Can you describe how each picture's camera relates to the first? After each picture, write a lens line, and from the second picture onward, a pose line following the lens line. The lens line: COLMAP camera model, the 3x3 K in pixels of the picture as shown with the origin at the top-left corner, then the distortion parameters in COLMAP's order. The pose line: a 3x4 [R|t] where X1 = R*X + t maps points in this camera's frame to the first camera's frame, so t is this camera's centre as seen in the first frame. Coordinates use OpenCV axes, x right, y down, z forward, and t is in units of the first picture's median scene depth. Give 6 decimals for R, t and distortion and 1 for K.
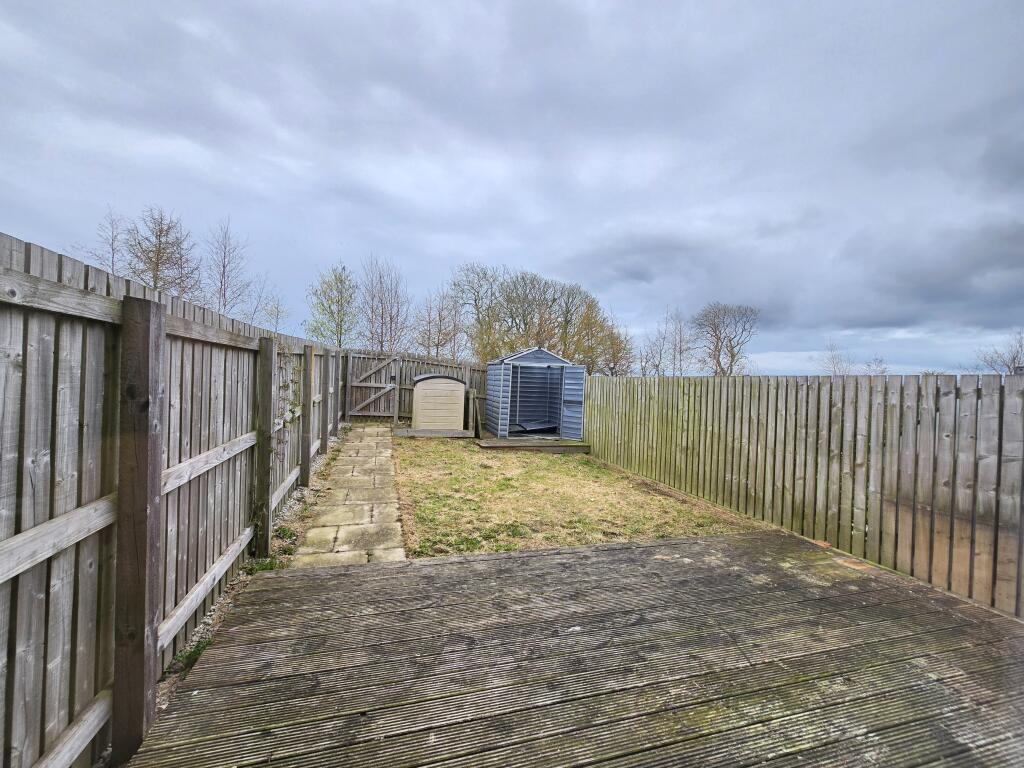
lens RADIAL K [[418.7, 0, 505.5], [0, 418.7, 389.7], [0, 0, 1]] dist [-0.001231, 0.000493]
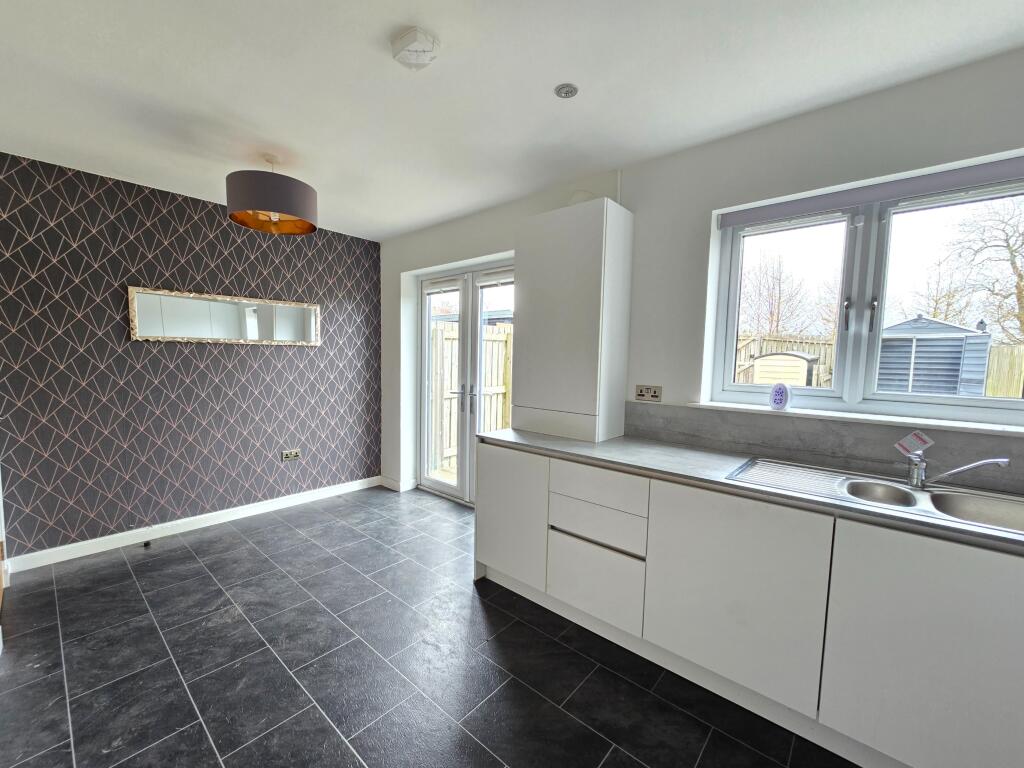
lens RADIAL K [[418.7, 0, 505.5], [0, 418.7, 389.7], [0, 0, 1]] dist [-0.001231, 0.000493]
pose [[0.528819, 0.040132, -0.847785, 0.358256], [-0.007996, 0.999073, 0.042306, 0.019975], [0.848697, -0.015593, 0.528650, -0.157233]]
